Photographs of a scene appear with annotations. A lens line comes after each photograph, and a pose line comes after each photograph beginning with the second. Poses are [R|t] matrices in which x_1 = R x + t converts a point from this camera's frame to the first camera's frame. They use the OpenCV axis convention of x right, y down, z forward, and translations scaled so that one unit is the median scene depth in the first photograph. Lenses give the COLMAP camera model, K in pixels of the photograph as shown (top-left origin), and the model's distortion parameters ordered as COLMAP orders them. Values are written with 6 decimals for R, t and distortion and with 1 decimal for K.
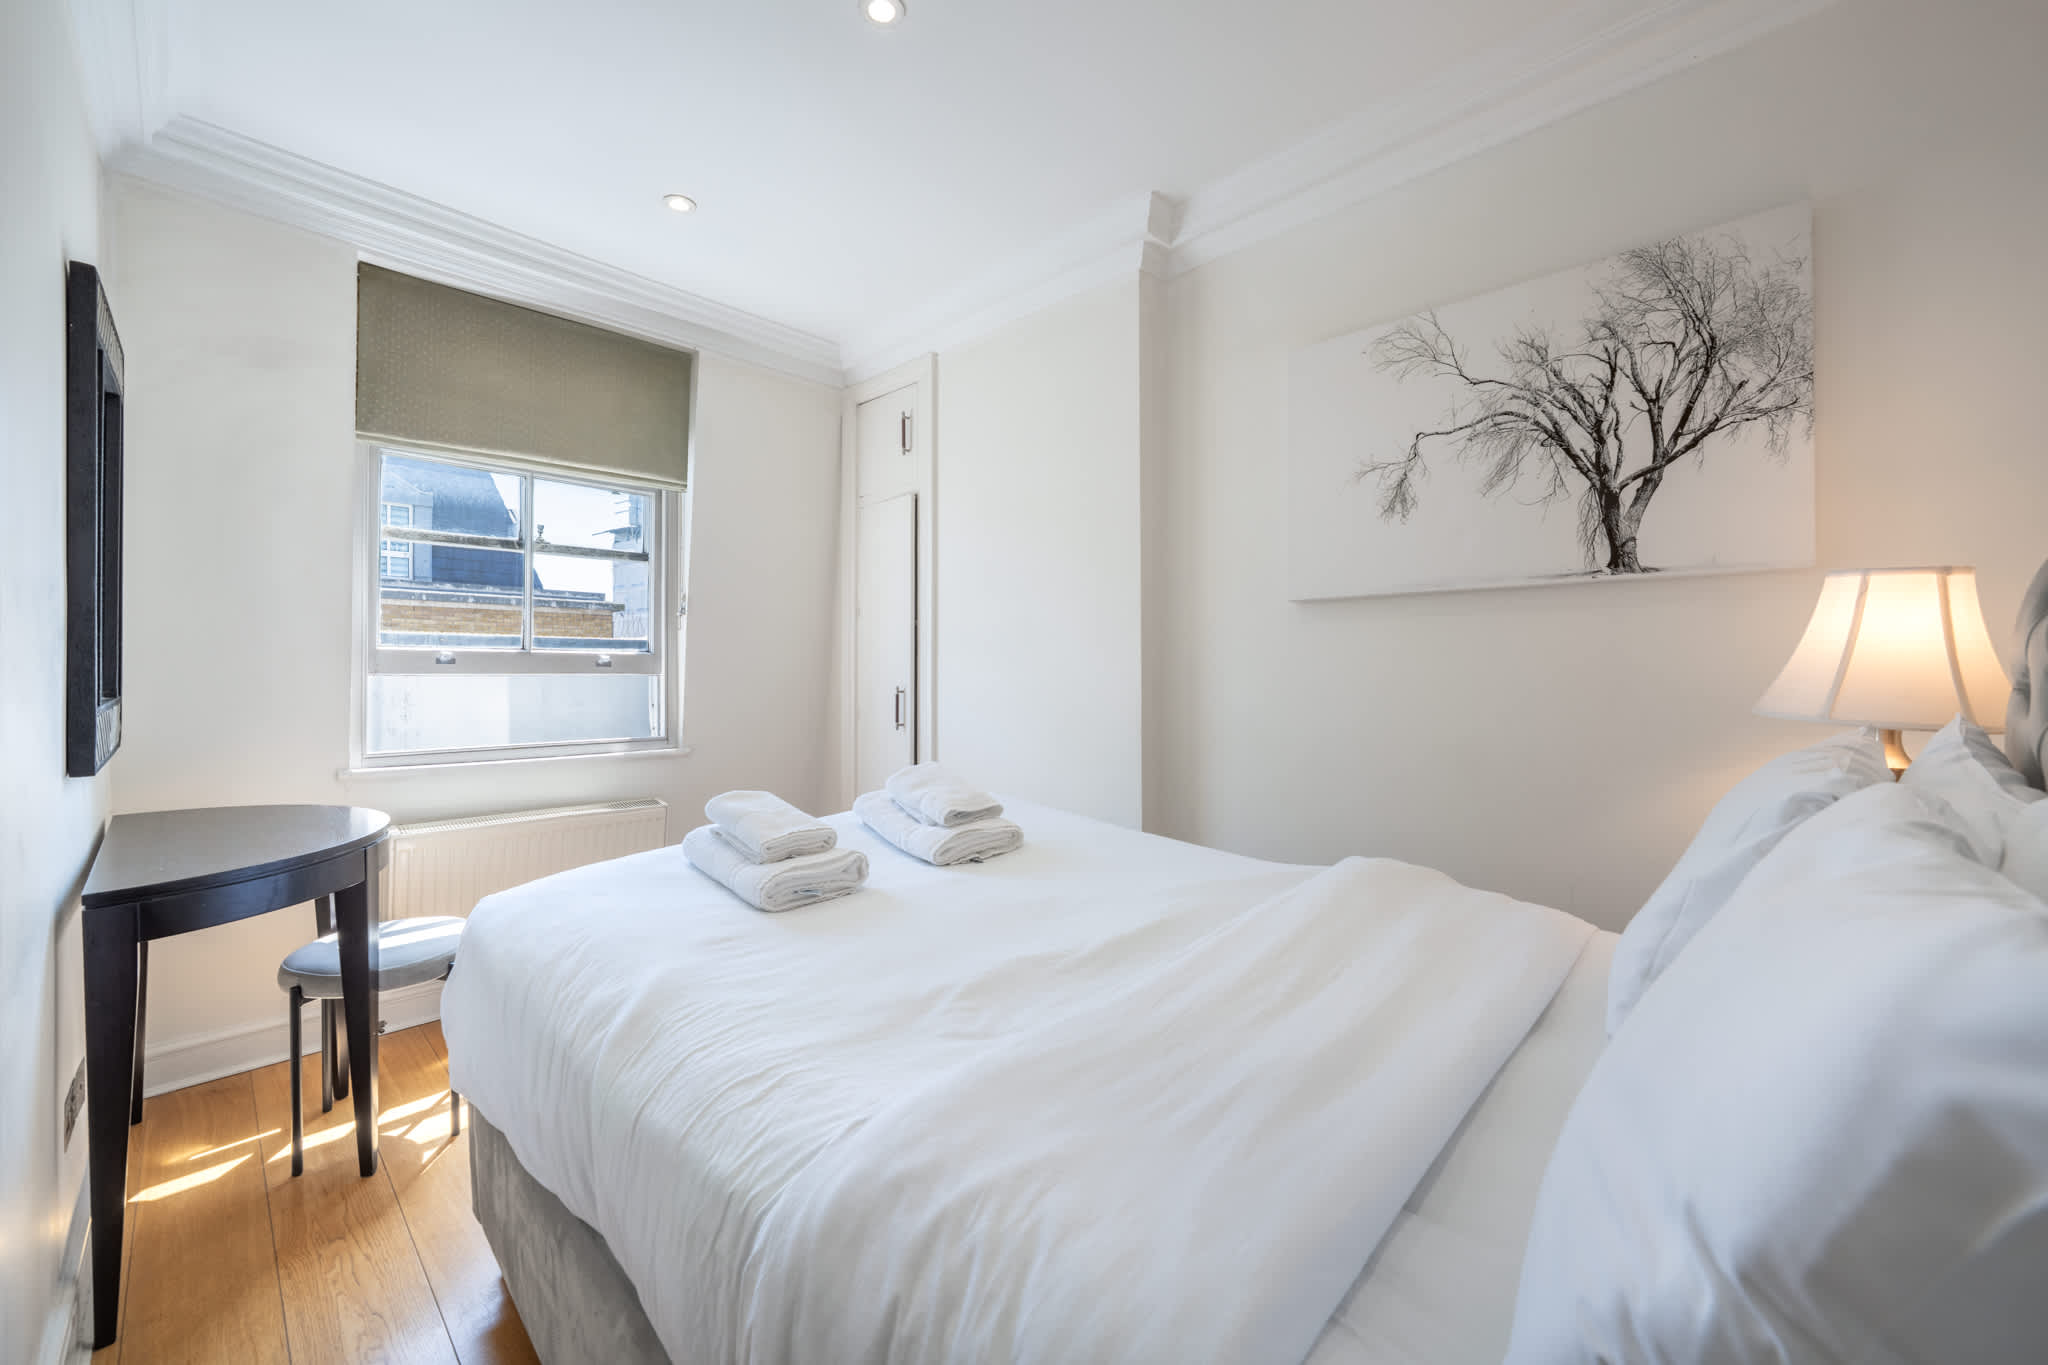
lens RADIAL K [[824.4, 0, 1024.0], [0, 824.4, 682.5], [0, 0, 1]] dist [-0.001417, -0.000147]
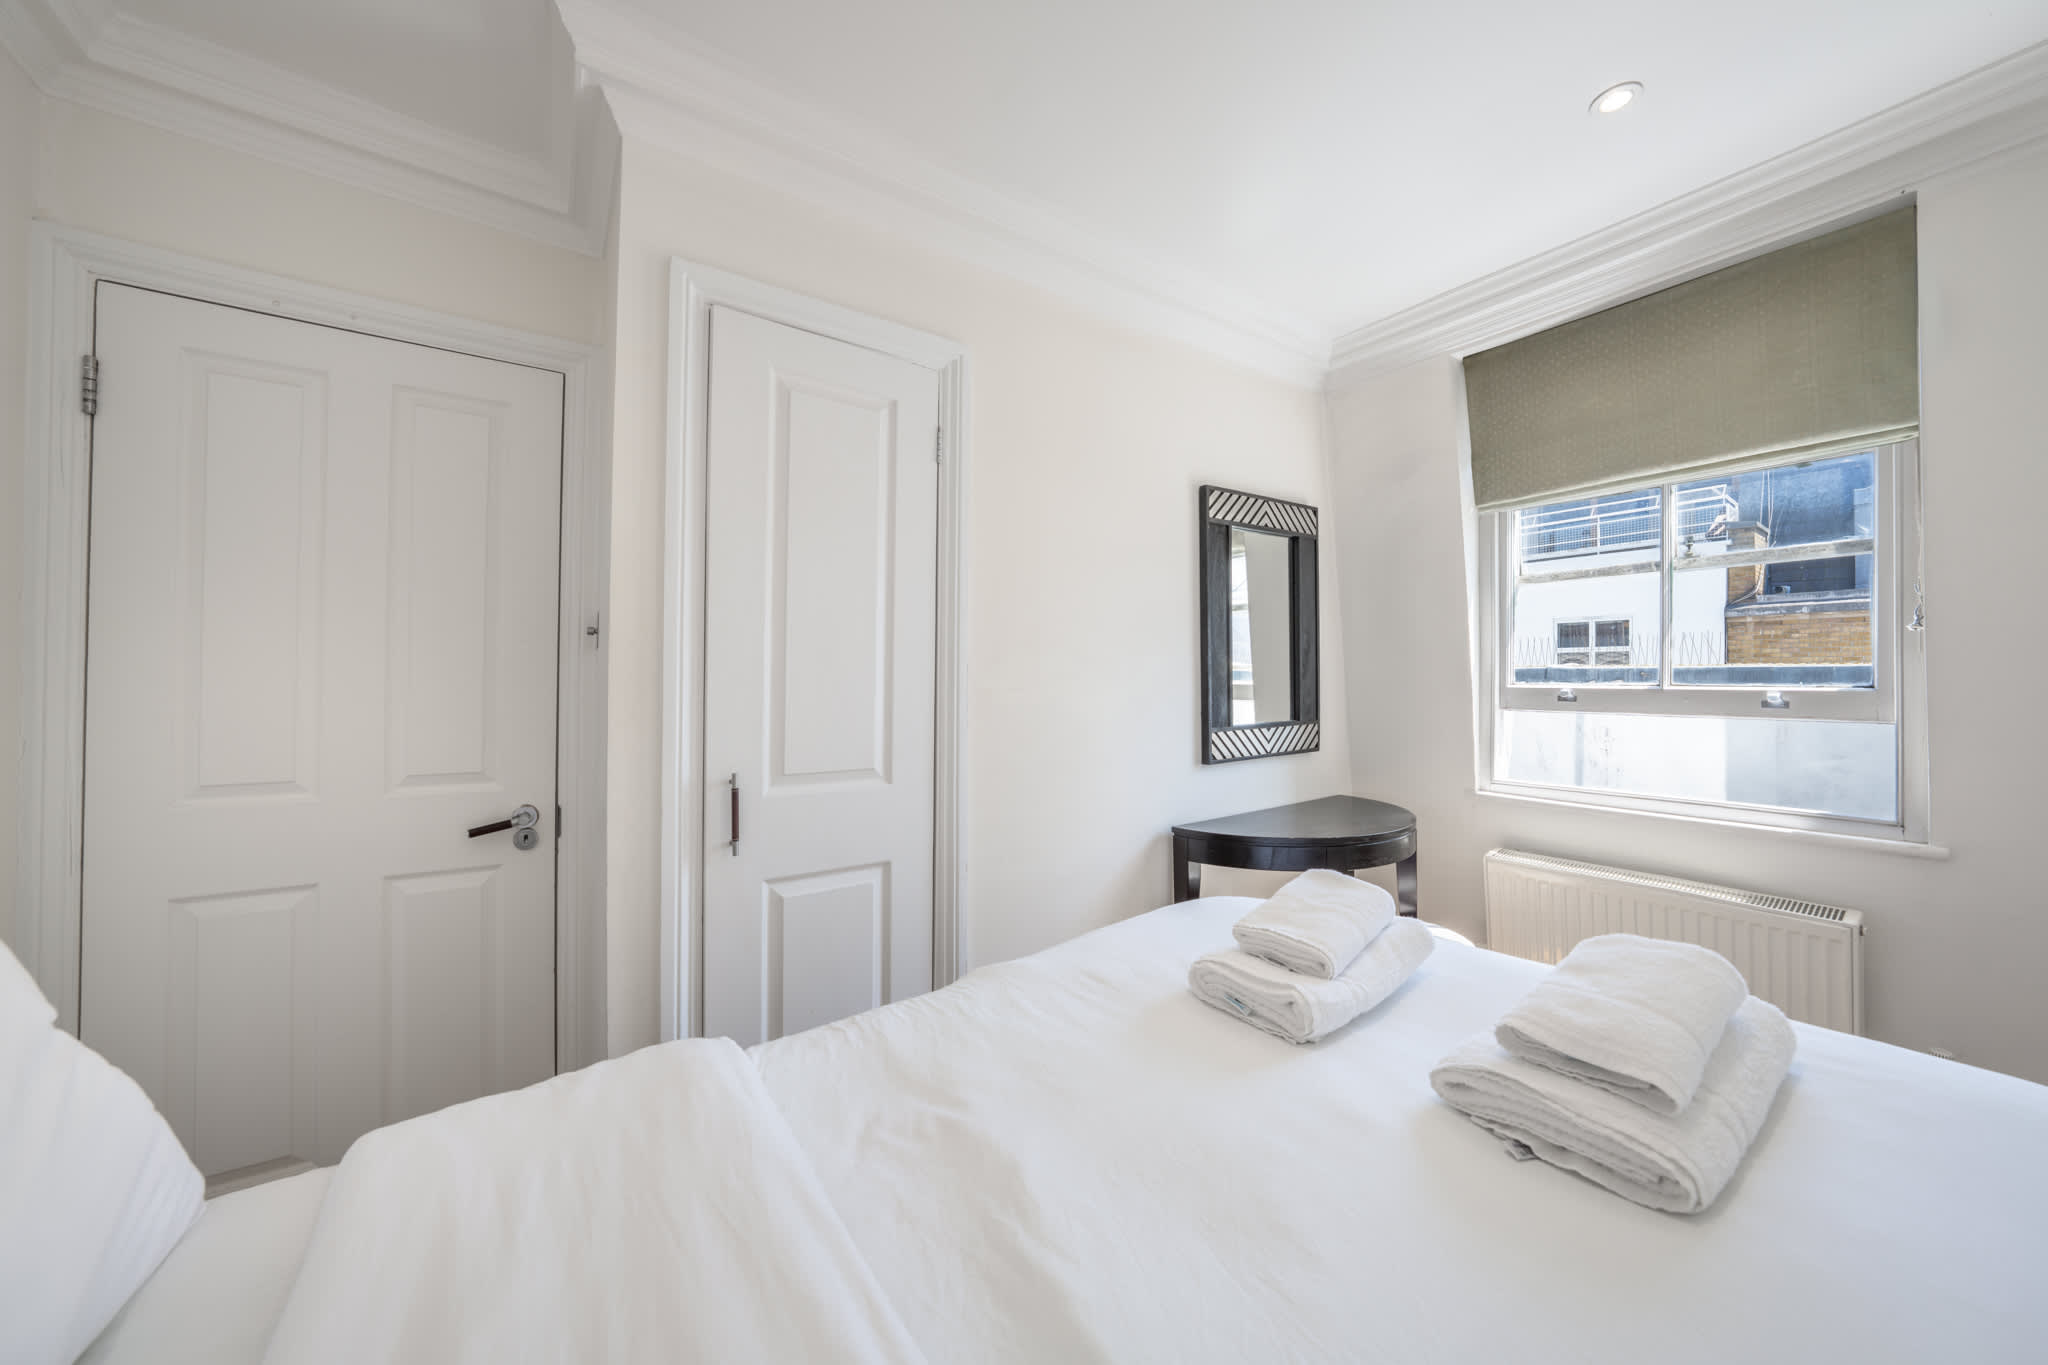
lens RADIAL K [[712.4, 0, 1024.0], [0, 712.4, 682.5], [0, 0, 1]] dist [-0.009239, -0.000053]
pose [[-0.217652, 0.002171, -0.976024, 0.254395], [-0.012821, 0.999905, 0.005084, -0.037180], [0.975942, 0.013620, -0.217603, 0.488701]]
